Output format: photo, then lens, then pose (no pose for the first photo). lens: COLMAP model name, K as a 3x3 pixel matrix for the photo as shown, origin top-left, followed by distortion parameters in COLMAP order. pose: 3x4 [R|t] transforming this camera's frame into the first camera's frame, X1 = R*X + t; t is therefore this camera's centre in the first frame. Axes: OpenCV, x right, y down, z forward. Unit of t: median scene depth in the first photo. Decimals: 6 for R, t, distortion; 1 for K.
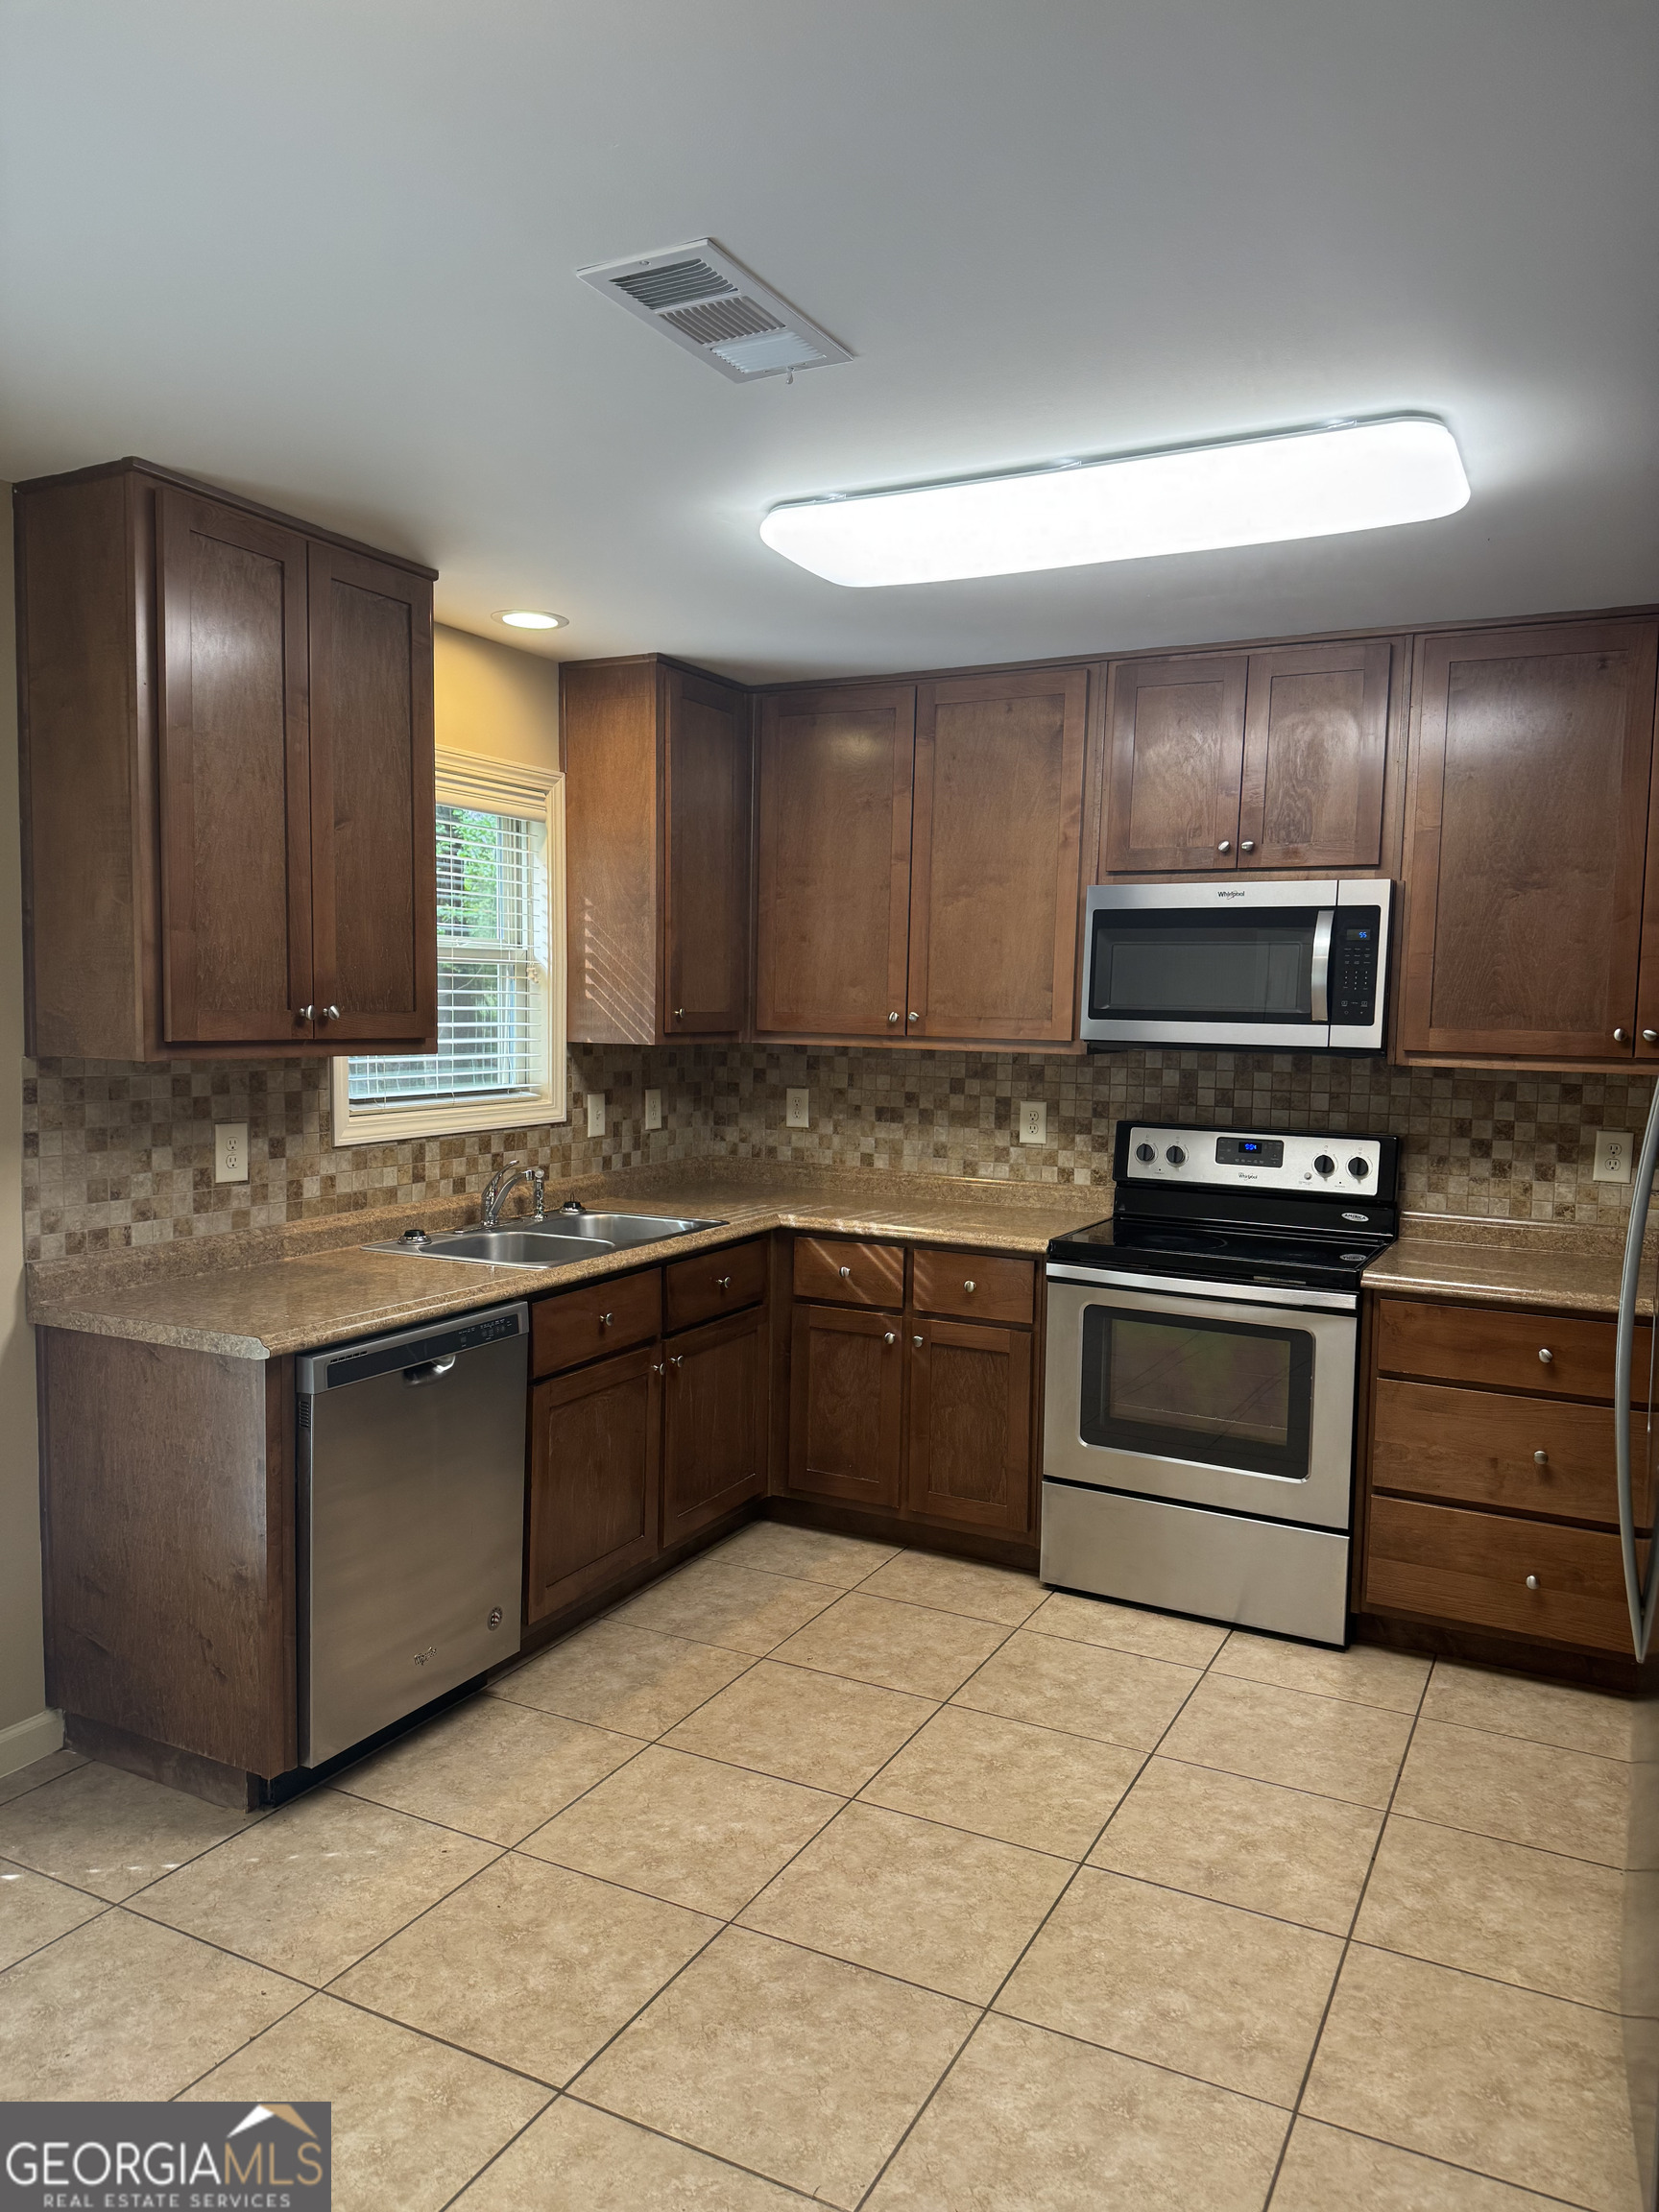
lens RADIAL K [[1556.2, 0, 856.2], [0, 1556.2, 1109.1], [0, 0, 1]] dist [0.066279, -0.067868]
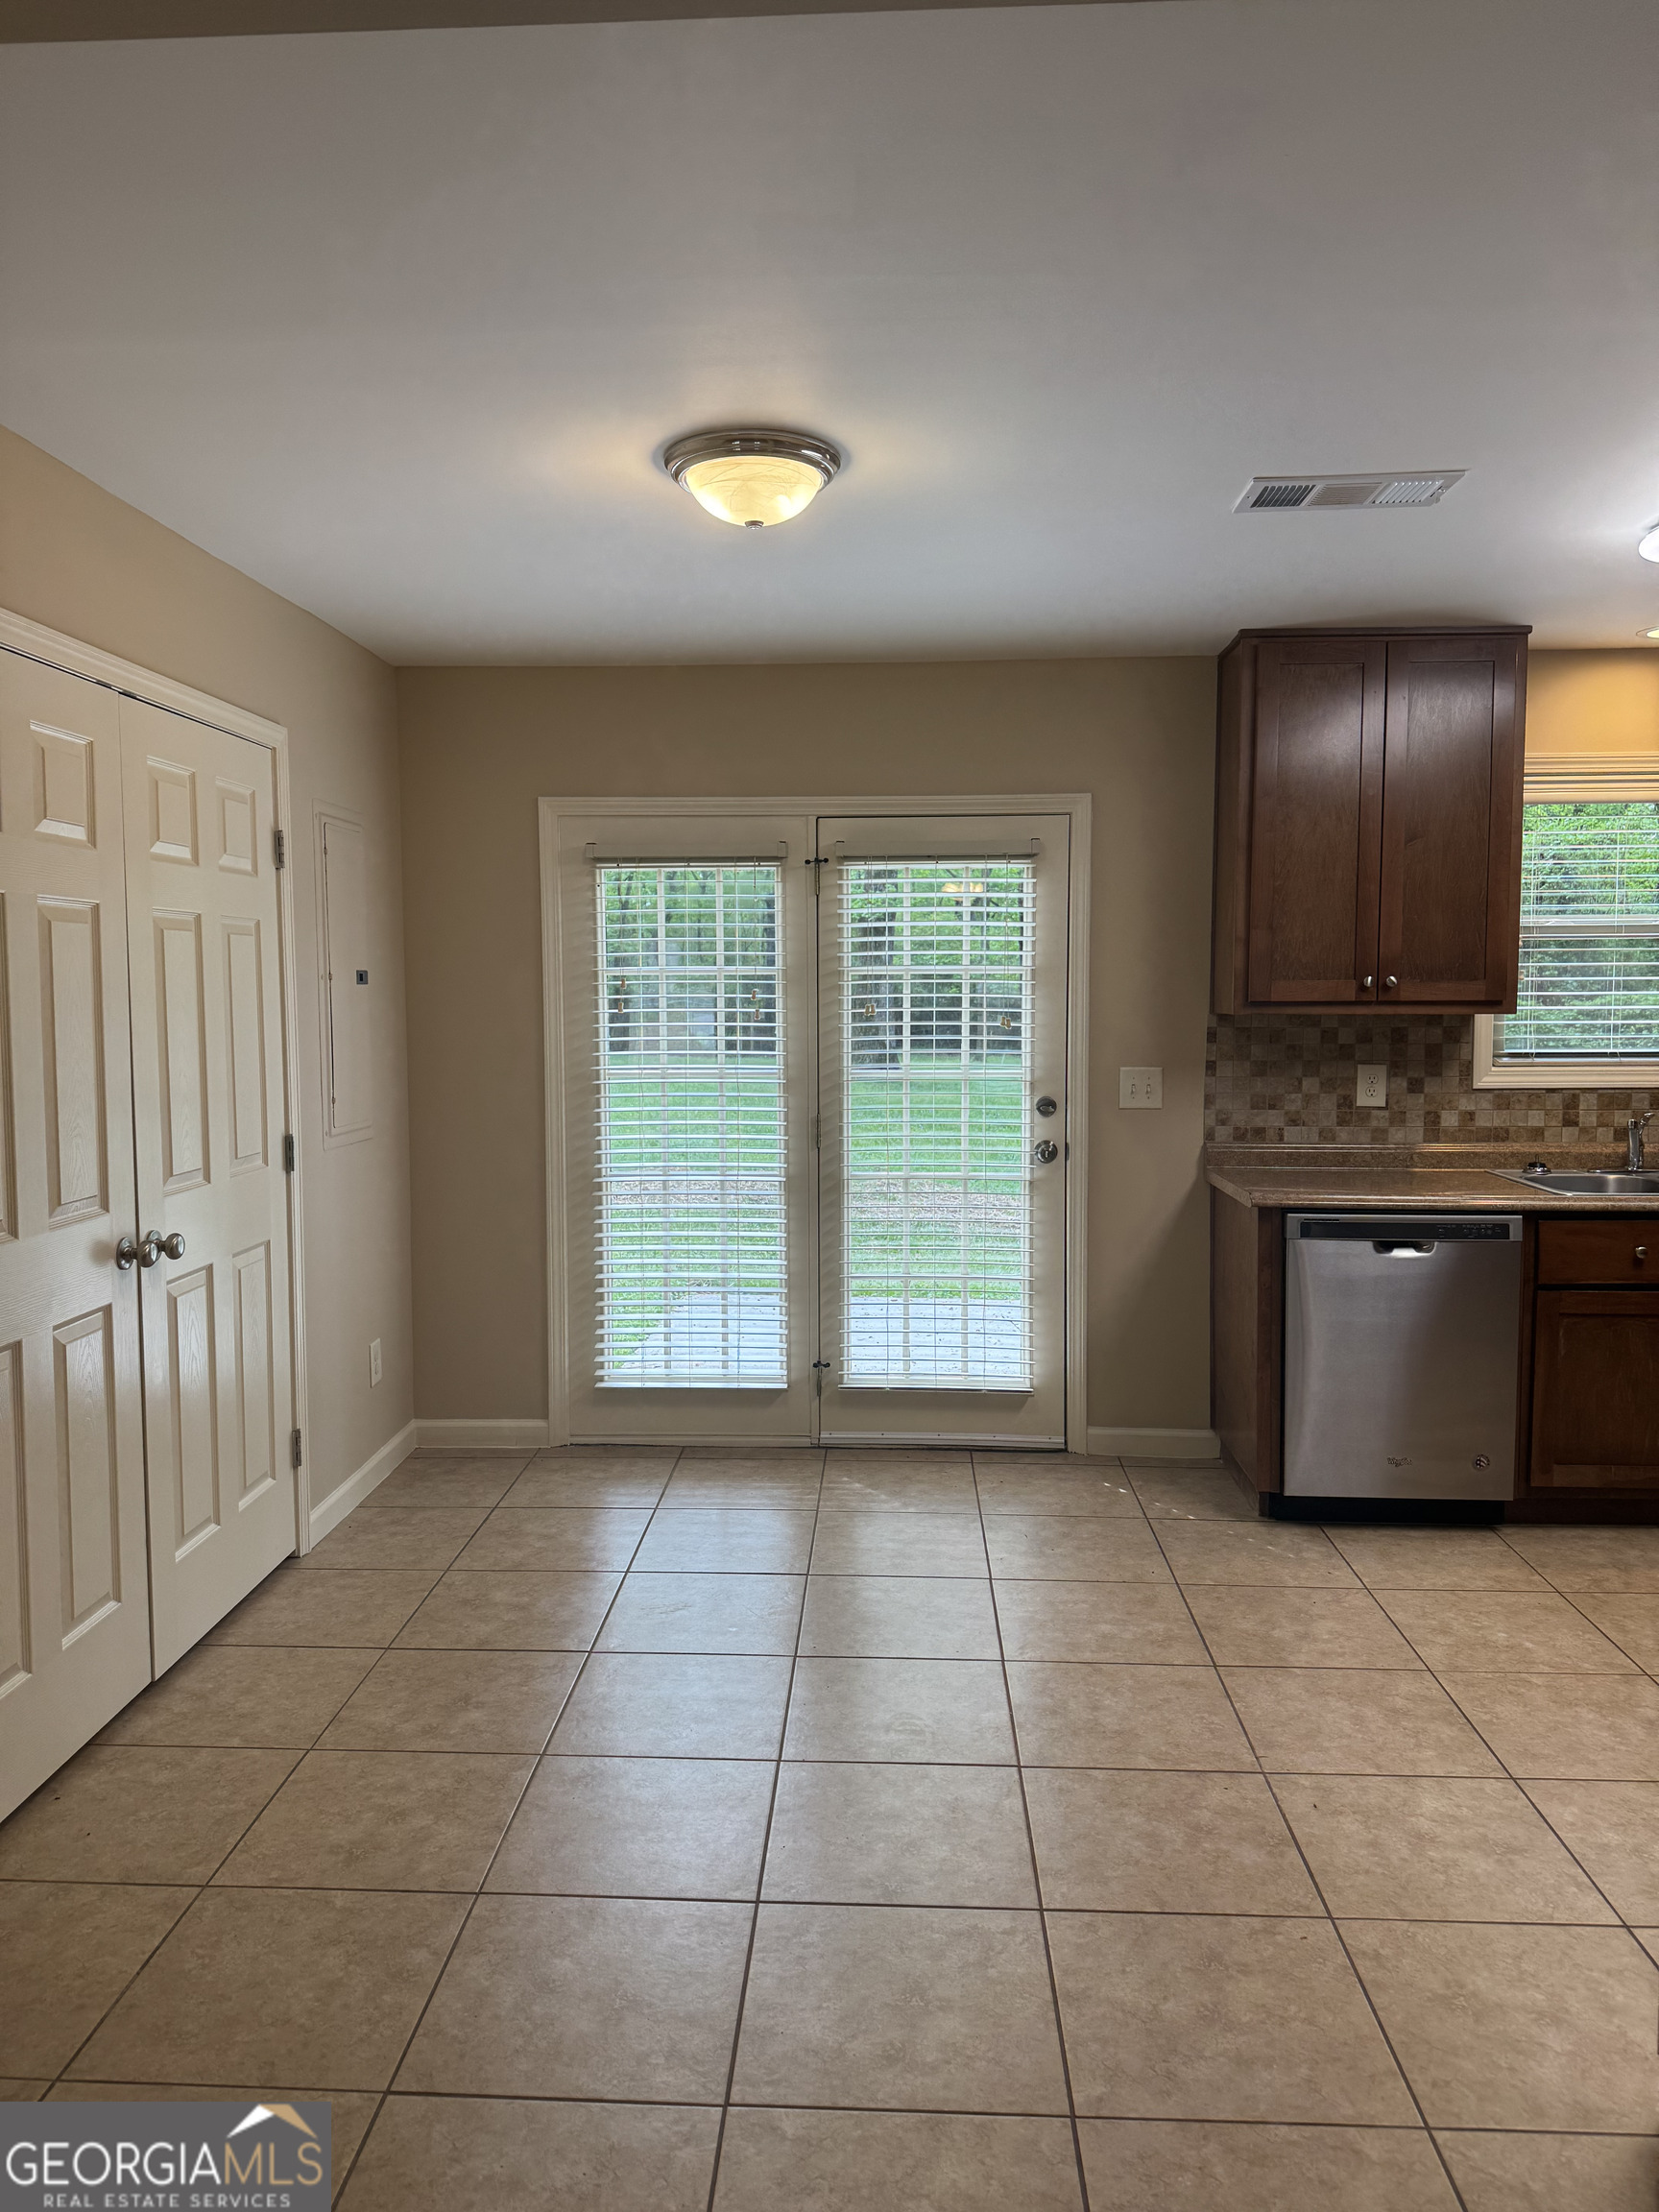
lens RADIAL K [[1556.2, 0, 774.5], [0, 1556.2, 1070.8], [0, 0, 1]] dist [0.066279, -0.067868]
pose [[0.383165, 0.028501, -0.923240, 0.675122], [-0.053905, 0.998510, 0.008453, 0.031388], [0.922106, 0.046528, 0.384130, -0.013279]]
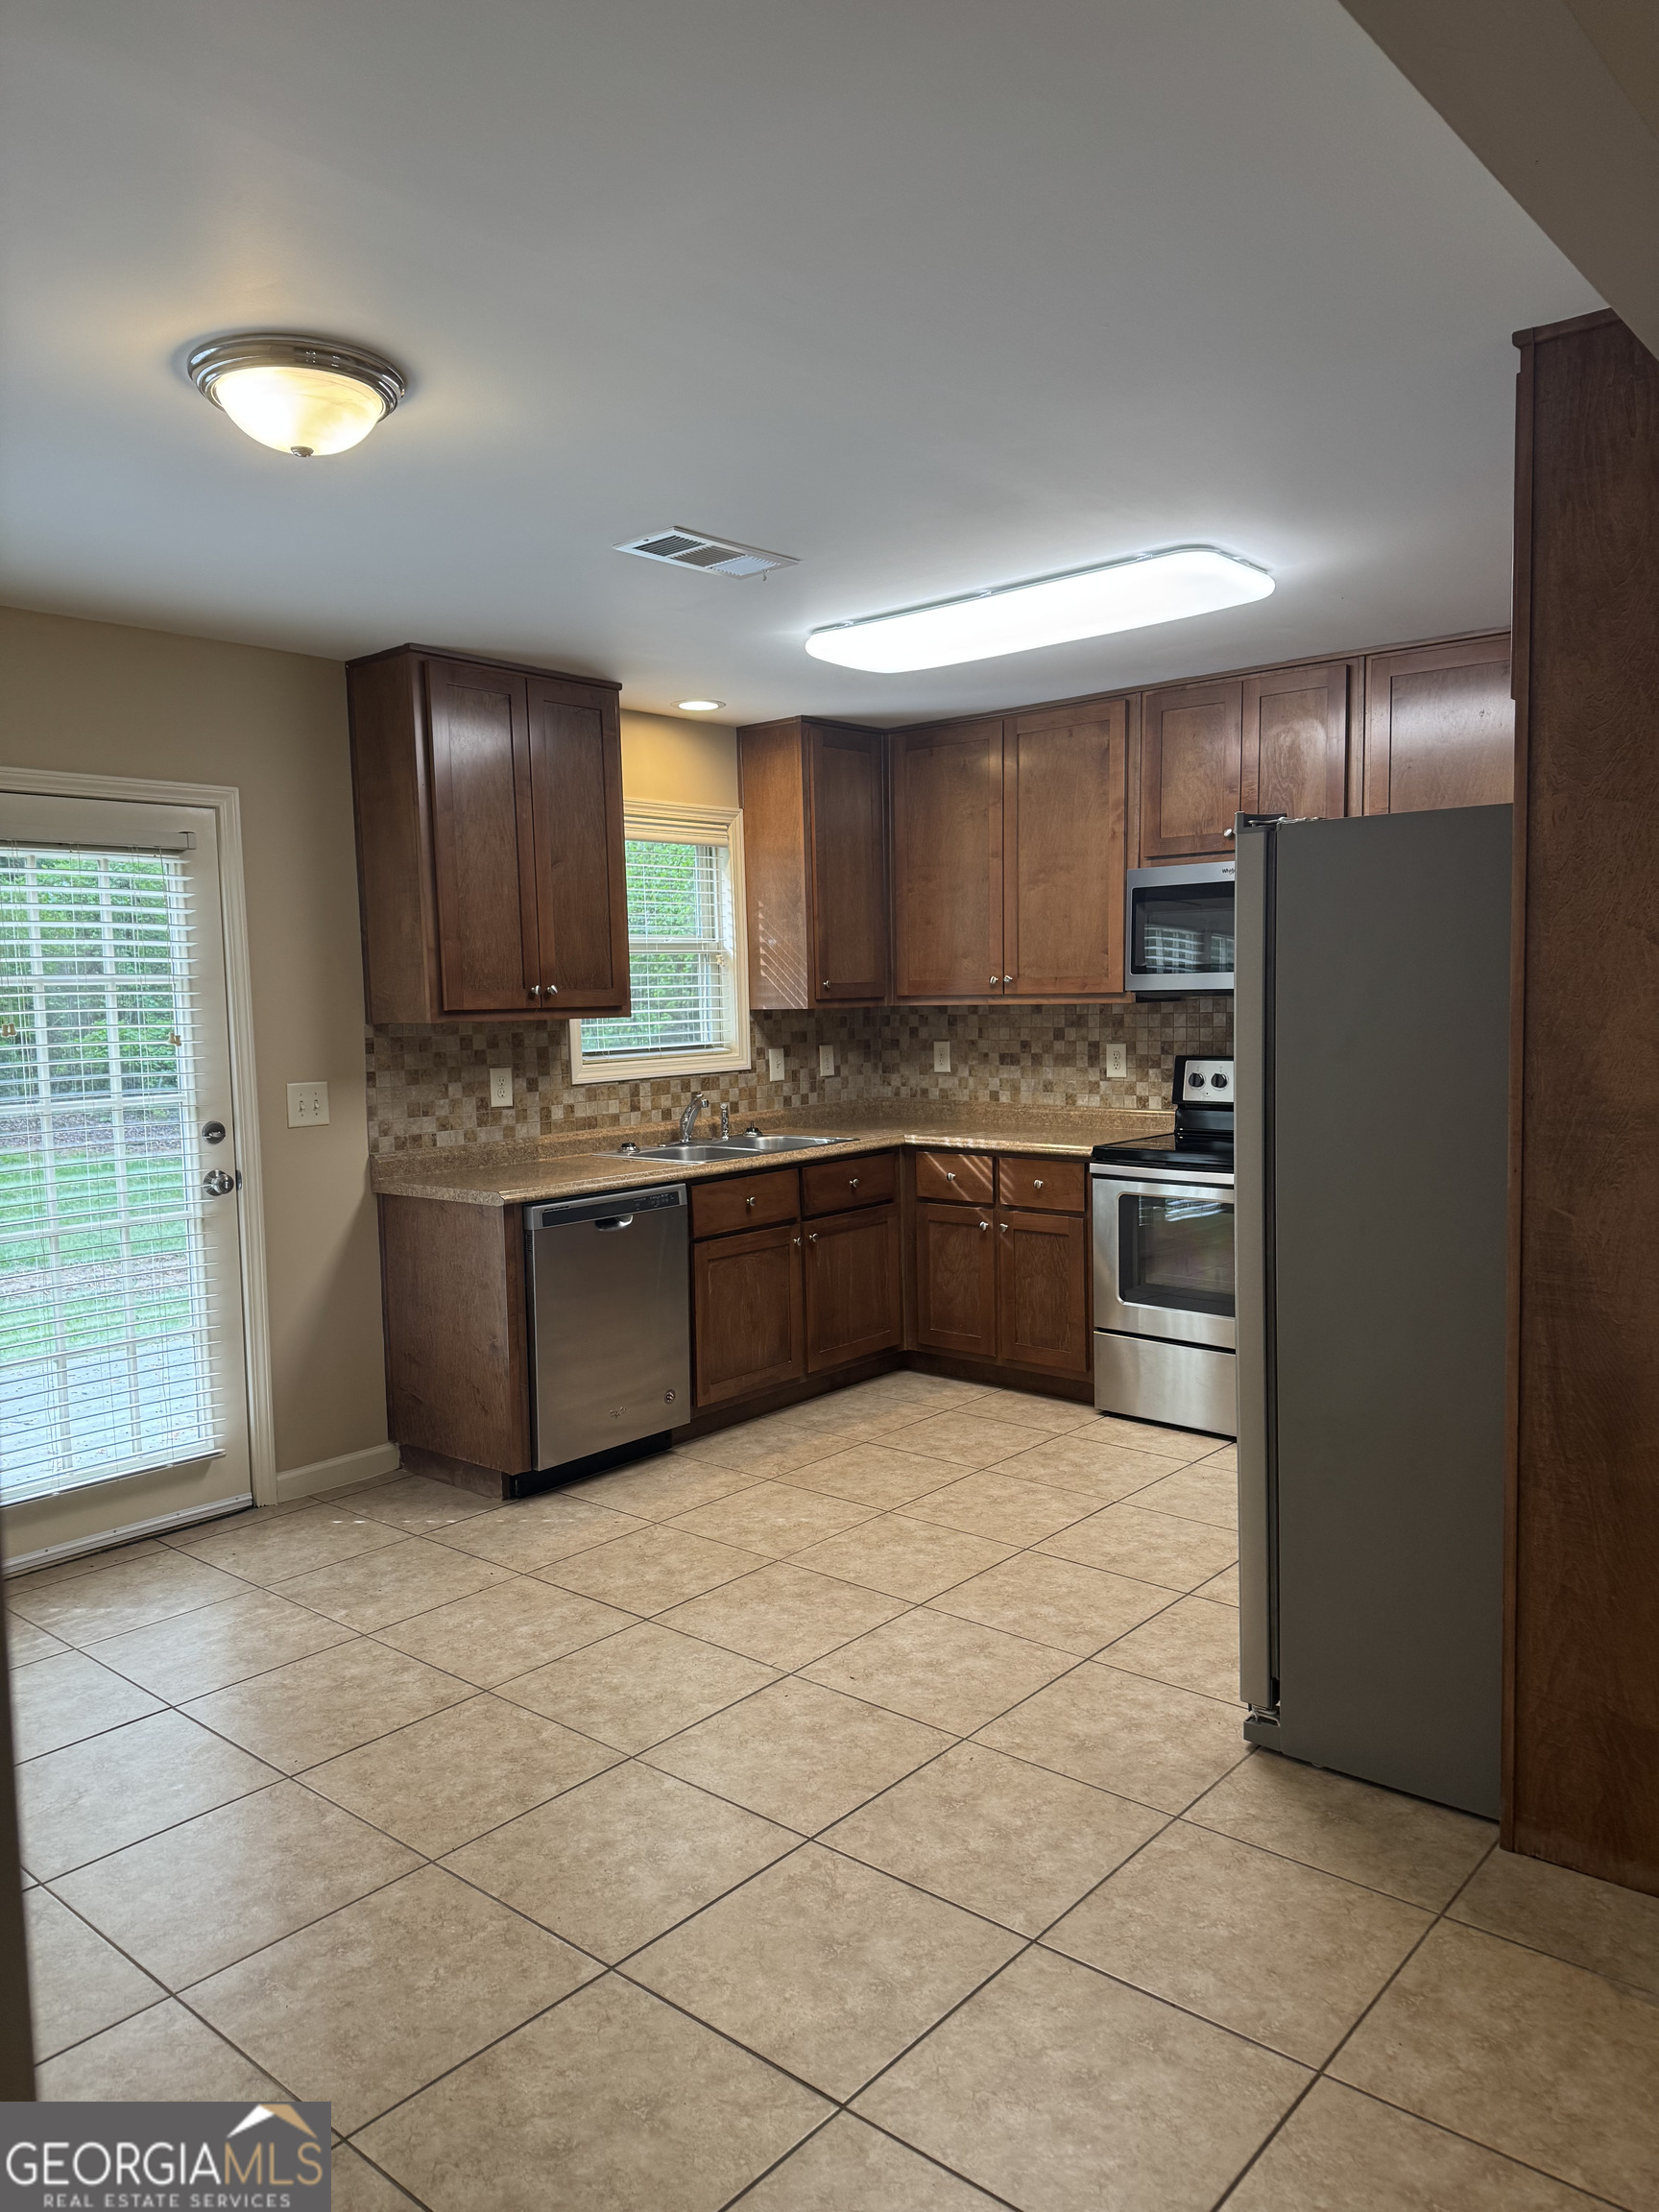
lens RADIAL K [[1556.2, 0, 844.0], [0, 1556.2, 1096.8], [0, 0, 1]] dist [0.066279, -0.067868]
pose [[0.970569, -0.024921, -0.239532, 0.273075], [0.024724, 0.999687, -0.003830, 0.050565], [0.239552, -0.002204, 0.970881, -0.359795]]
